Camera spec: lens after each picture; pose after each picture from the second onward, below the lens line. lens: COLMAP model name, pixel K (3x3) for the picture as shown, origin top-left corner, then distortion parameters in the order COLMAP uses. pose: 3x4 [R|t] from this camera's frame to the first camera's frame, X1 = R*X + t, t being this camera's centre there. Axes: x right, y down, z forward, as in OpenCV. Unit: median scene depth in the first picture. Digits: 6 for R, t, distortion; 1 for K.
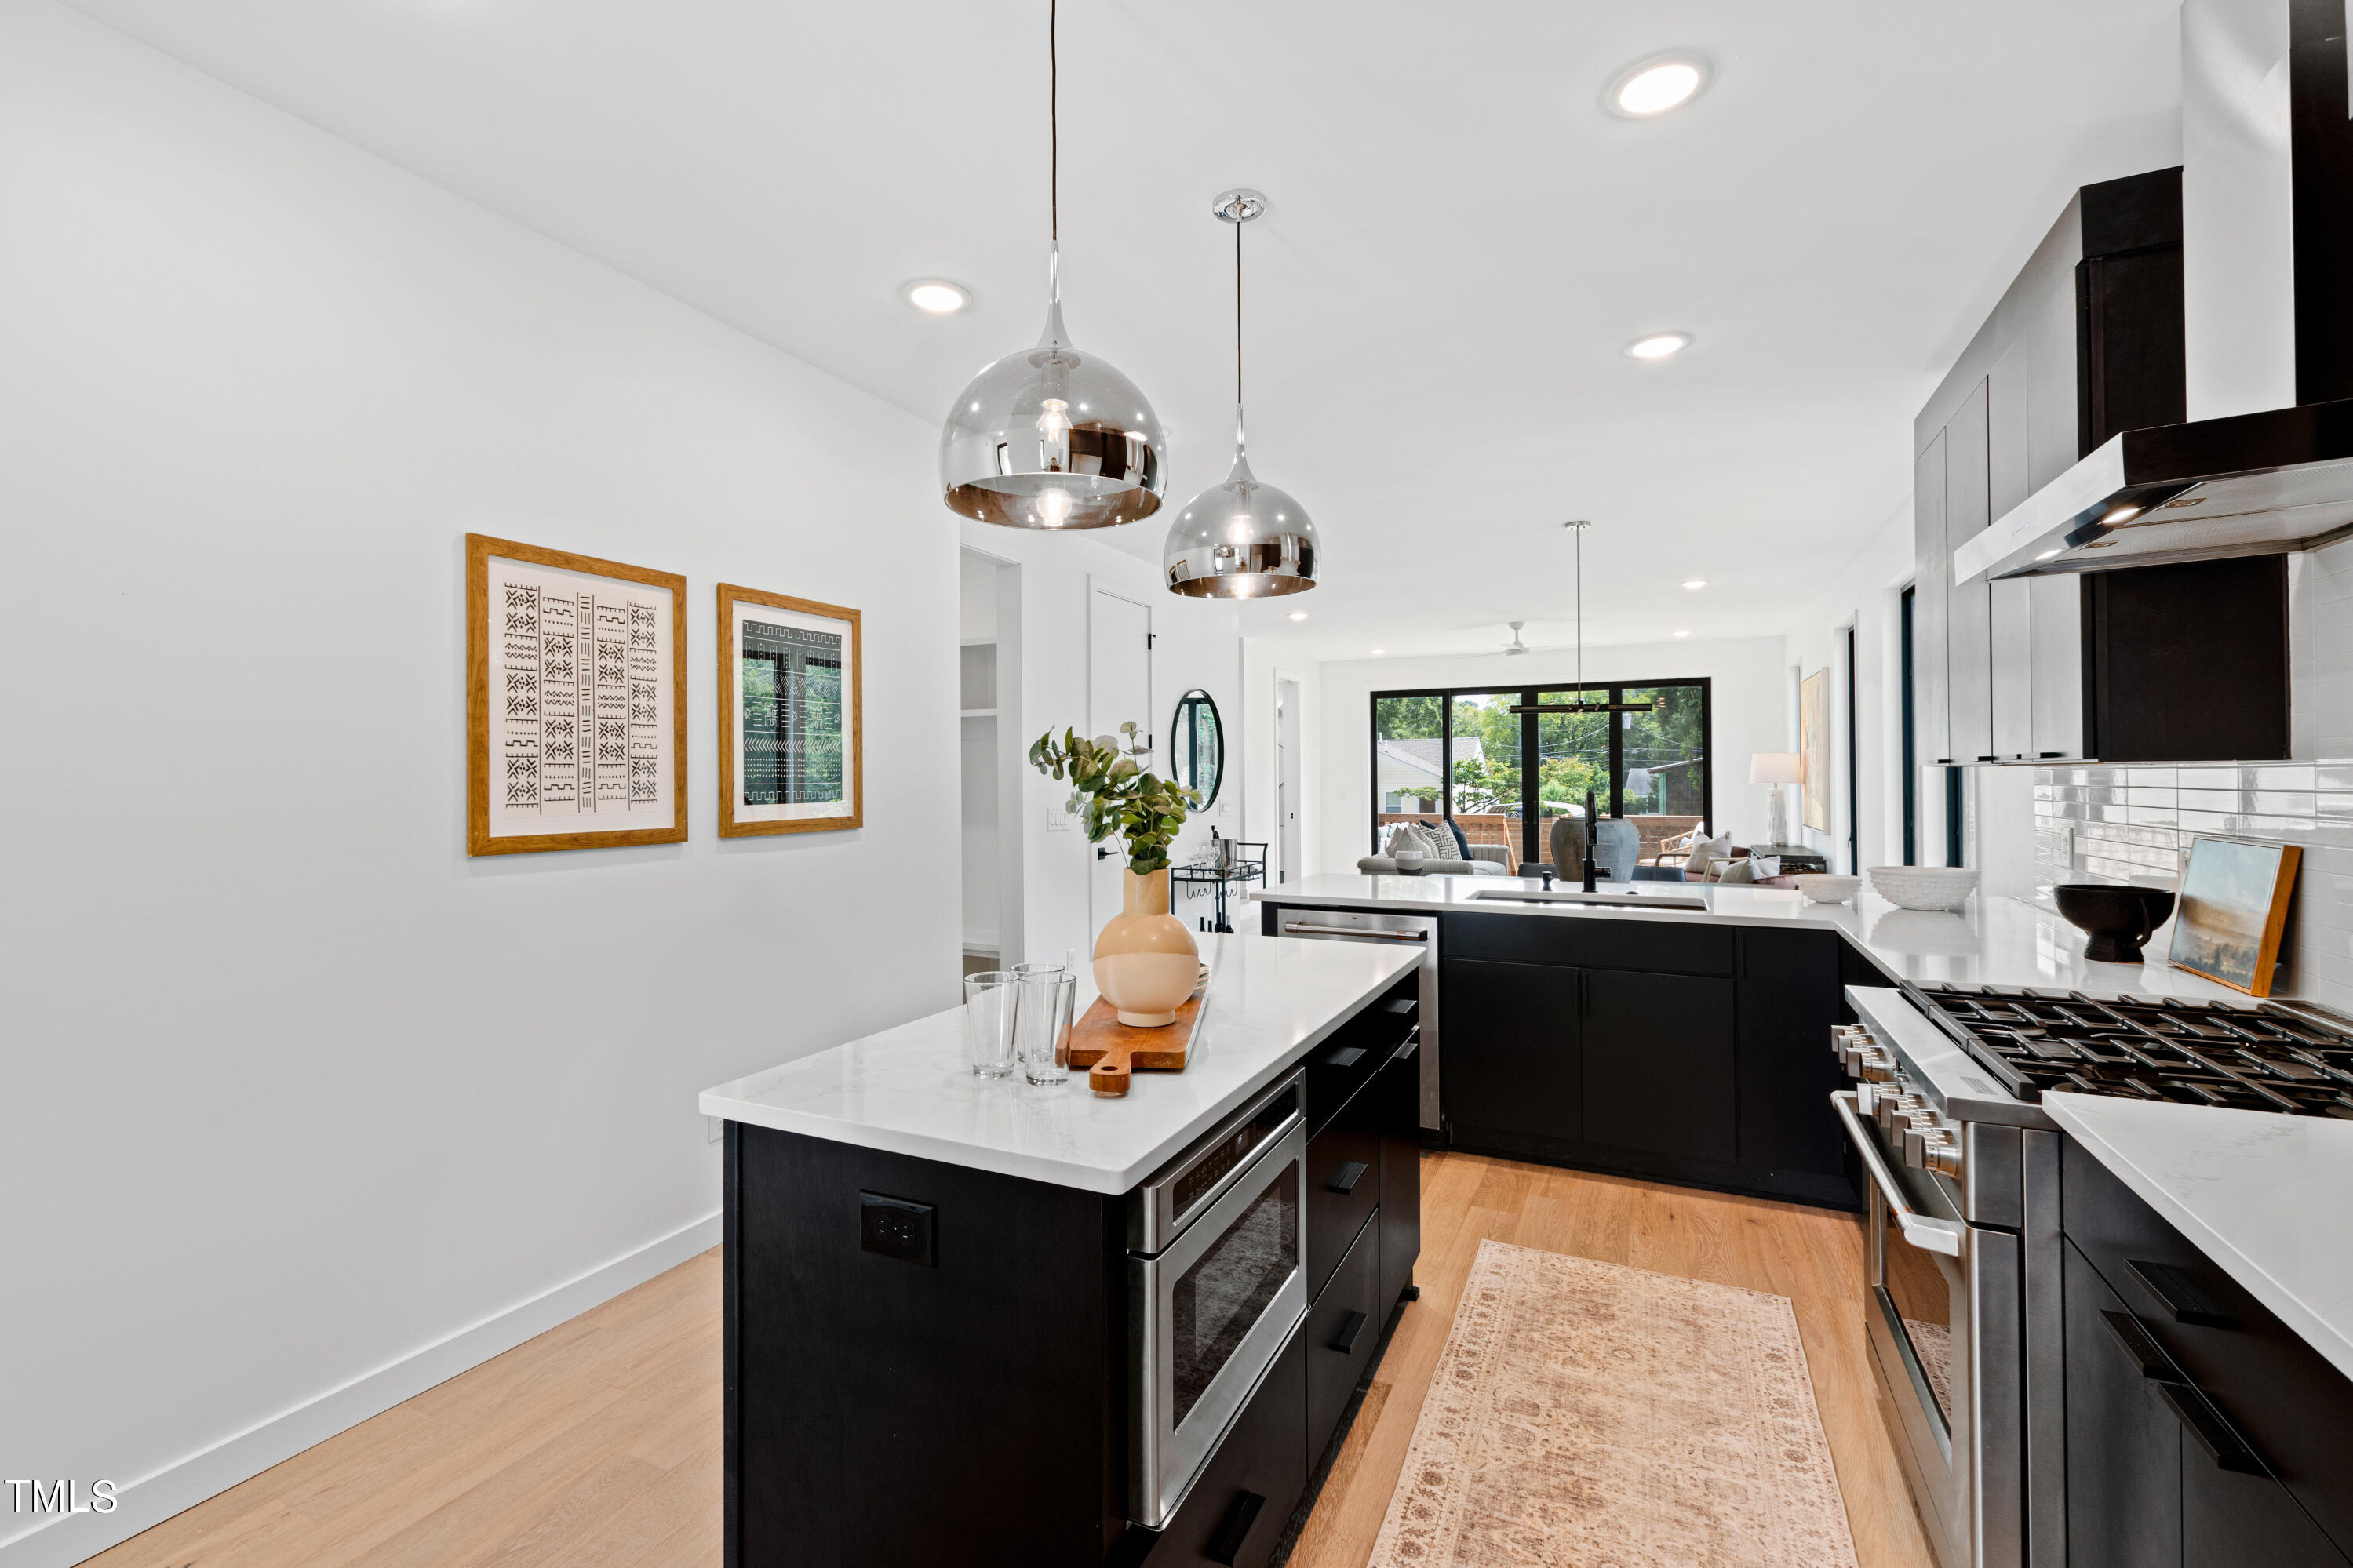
lens RADIAL K [[1022.3, 0, 1176.0], [0, 1022.3, 782.0], [0, 0, 1]] dist [0.003277, 0.000355]
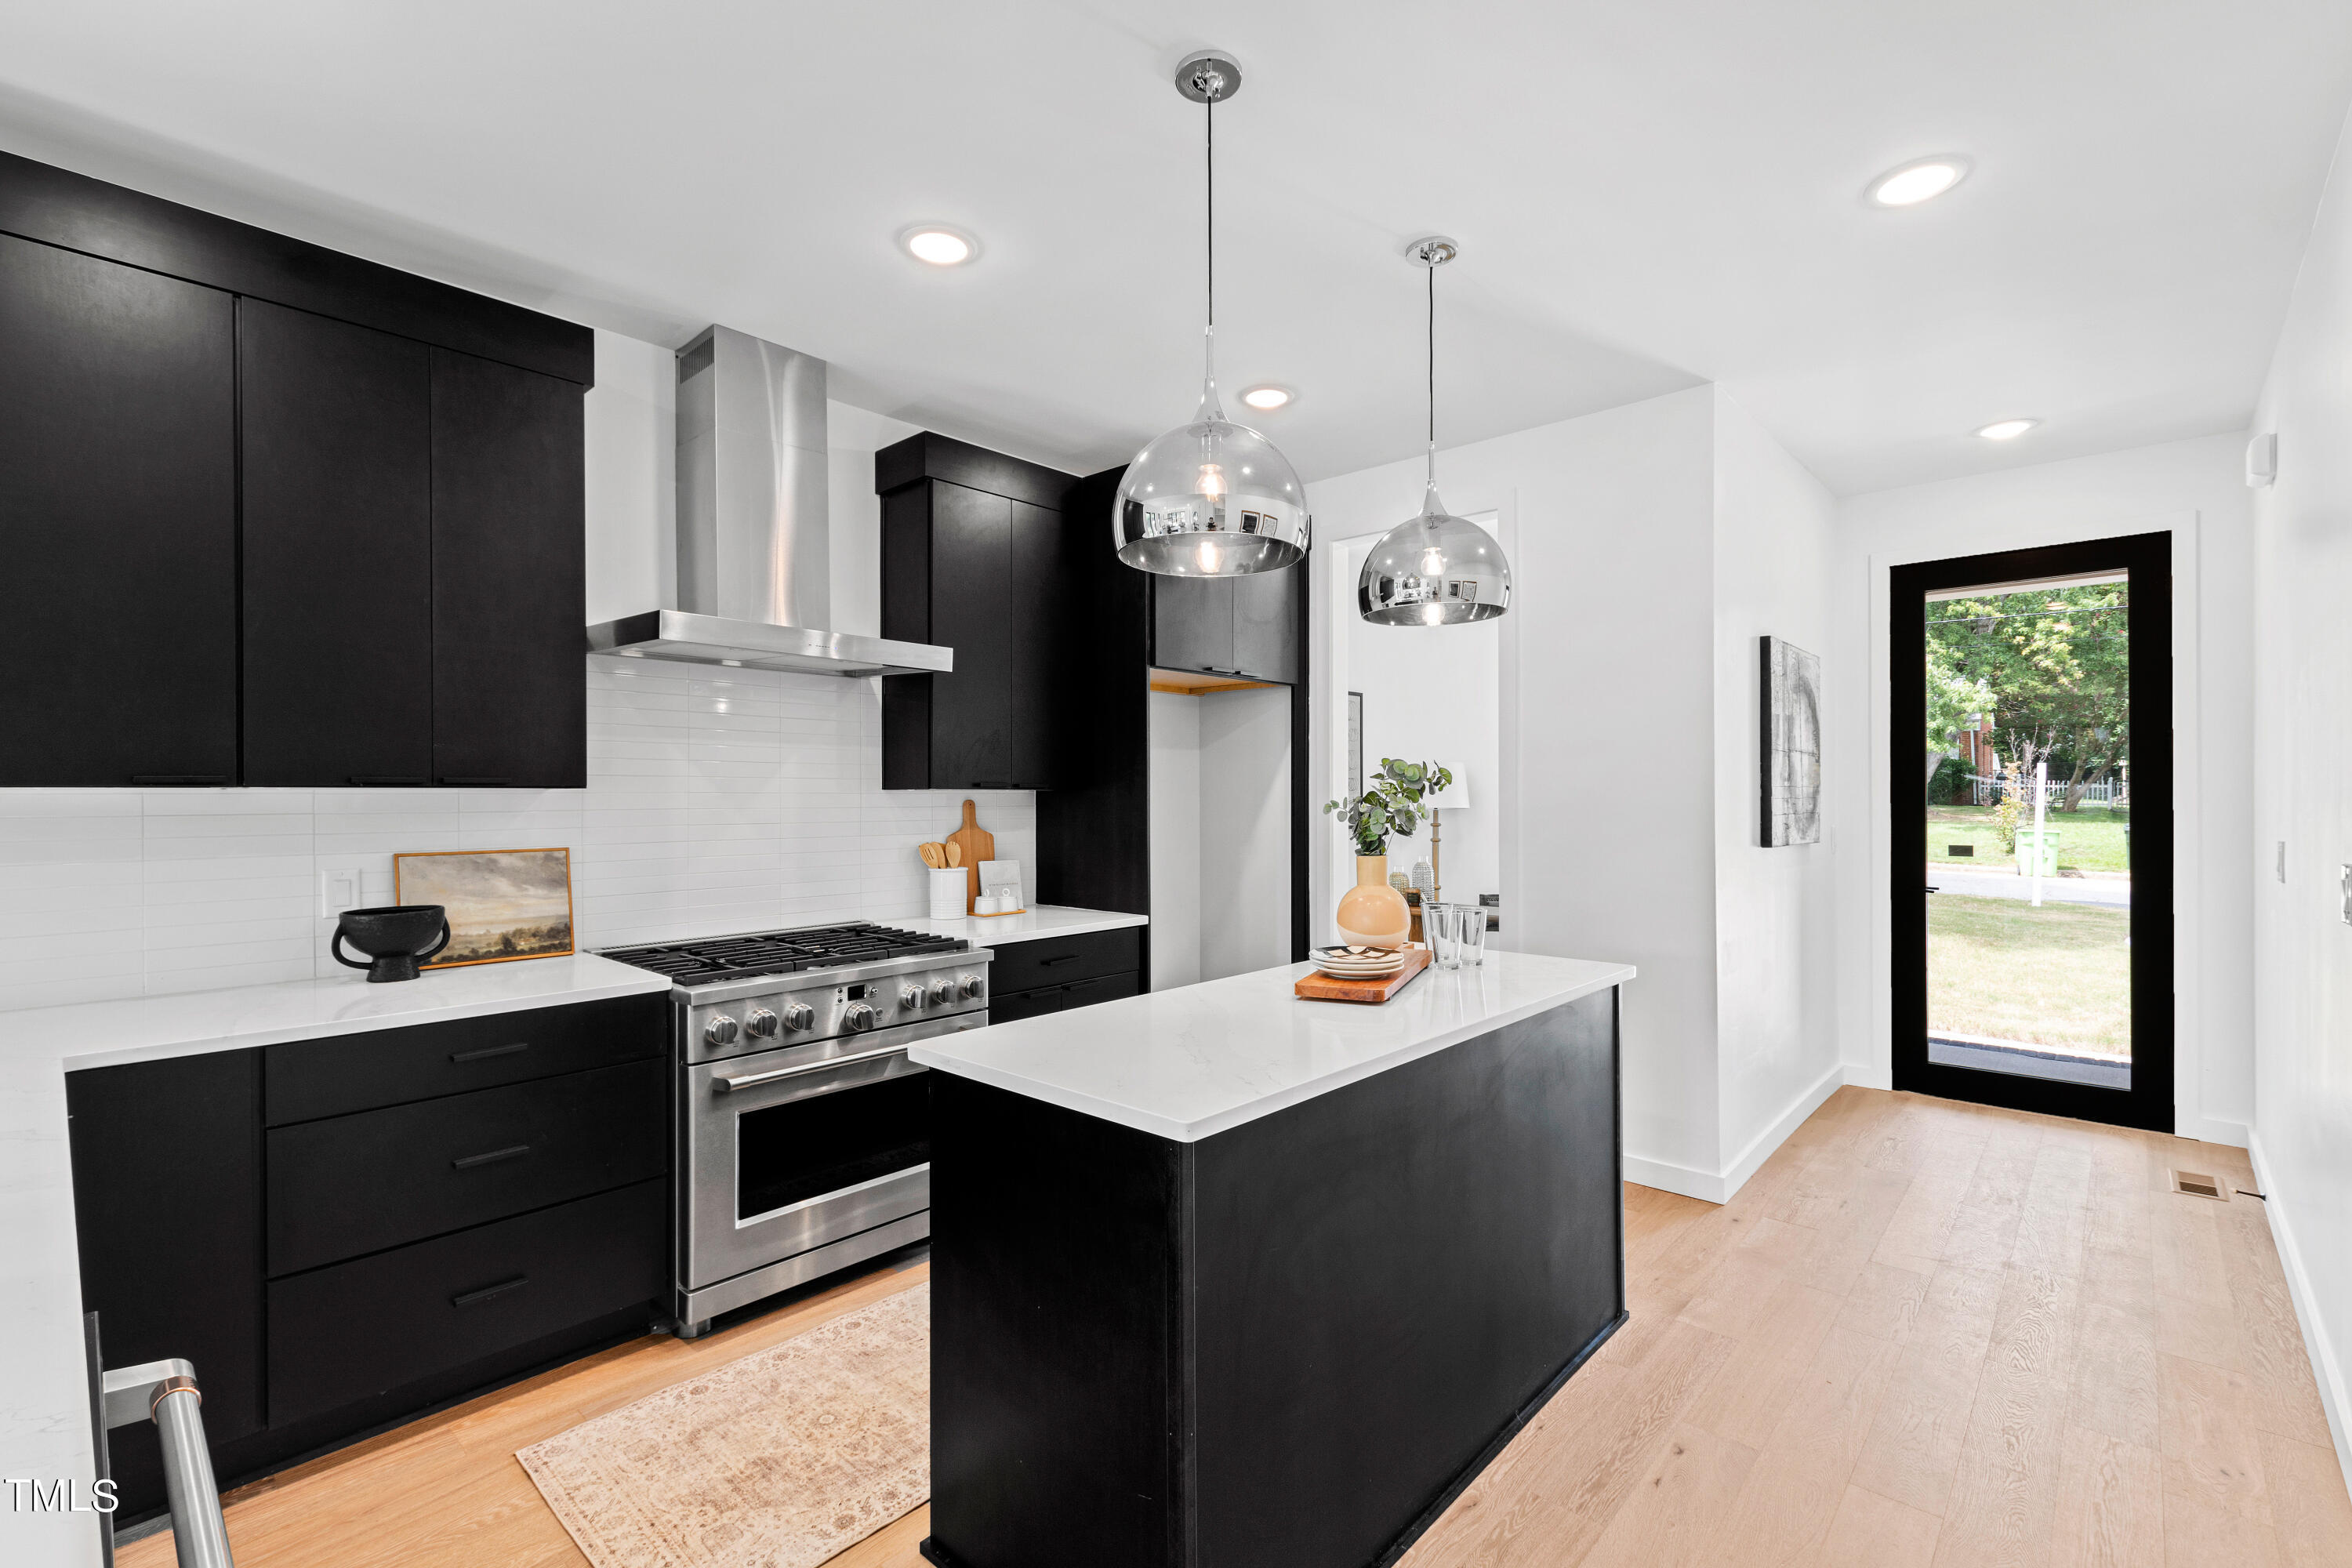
lens RADIAL K [[1022.0, 0, 1179.4], [0, 1022.0, 795.2], [0, 0, 1]] dist [0.003277, 0.000355]
pose [[-0.953845, 0.014682, 0.299941, -0.146935], [0.012812, 0.999884, -0.008200, 0.011361], [-0.300027, -0.003979, -0.953922, 1.762714]]
